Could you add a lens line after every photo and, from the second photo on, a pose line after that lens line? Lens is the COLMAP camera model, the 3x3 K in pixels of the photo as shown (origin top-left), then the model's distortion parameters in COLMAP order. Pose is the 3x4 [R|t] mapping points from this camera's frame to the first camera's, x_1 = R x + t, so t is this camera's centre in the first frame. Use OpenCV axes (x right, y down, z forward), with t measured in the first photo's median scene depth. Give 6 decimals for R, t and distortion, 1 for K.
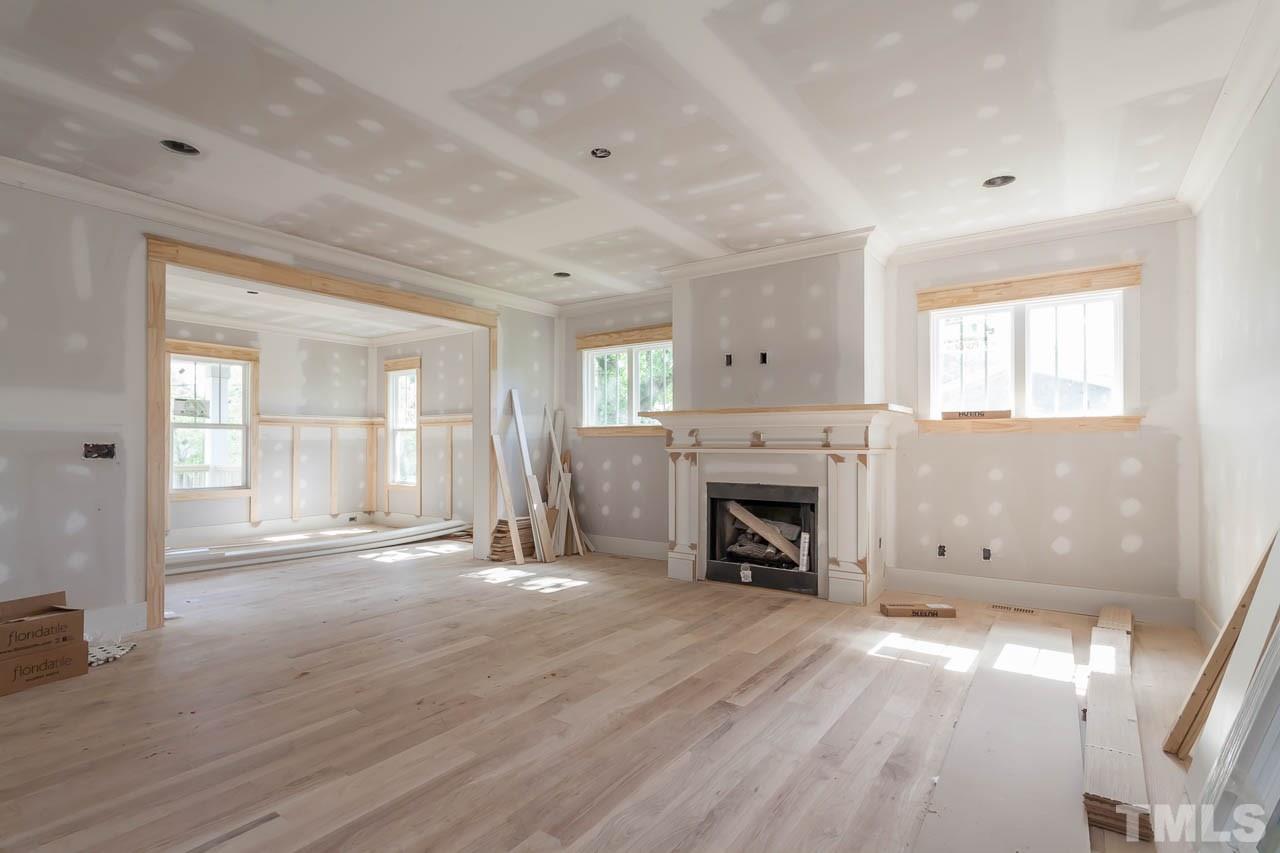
lens RADIAL K [[622.4, 0, 642.7], [0, 622.4, 426.7], [0, 0, 1]] dist [0.002229, 0.000344]
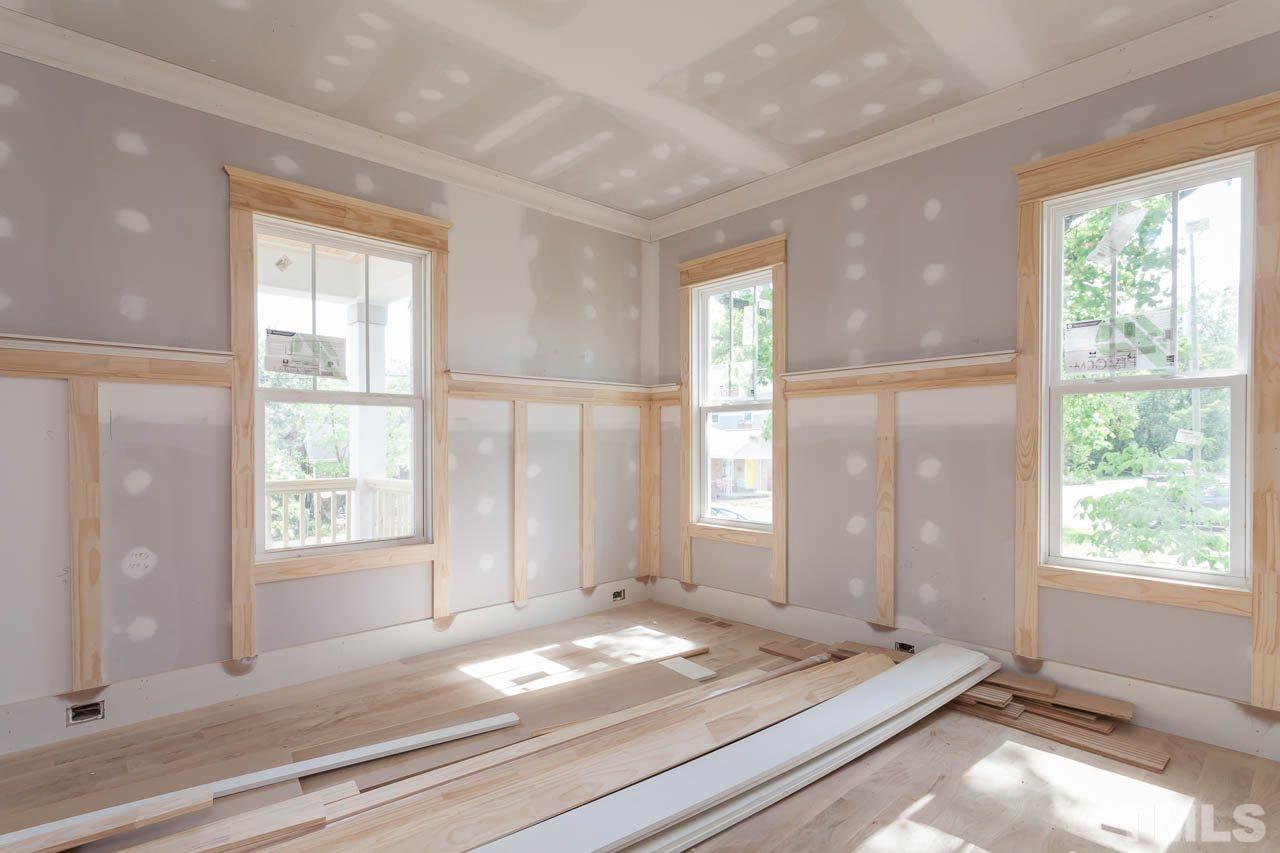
lens RADIAL K [[622.4, 0, 638.8], [0, 622.4, 427.8], [0, 0, 1]] dist [0.002229, 0.000344]
pose [[0.980521, -0.011384, -0.196086, -0.381674], [0.012159, 0.999922, 0.002750, 0.018556], [0.196039, -0.005081, 0.980583, 0.570646]]
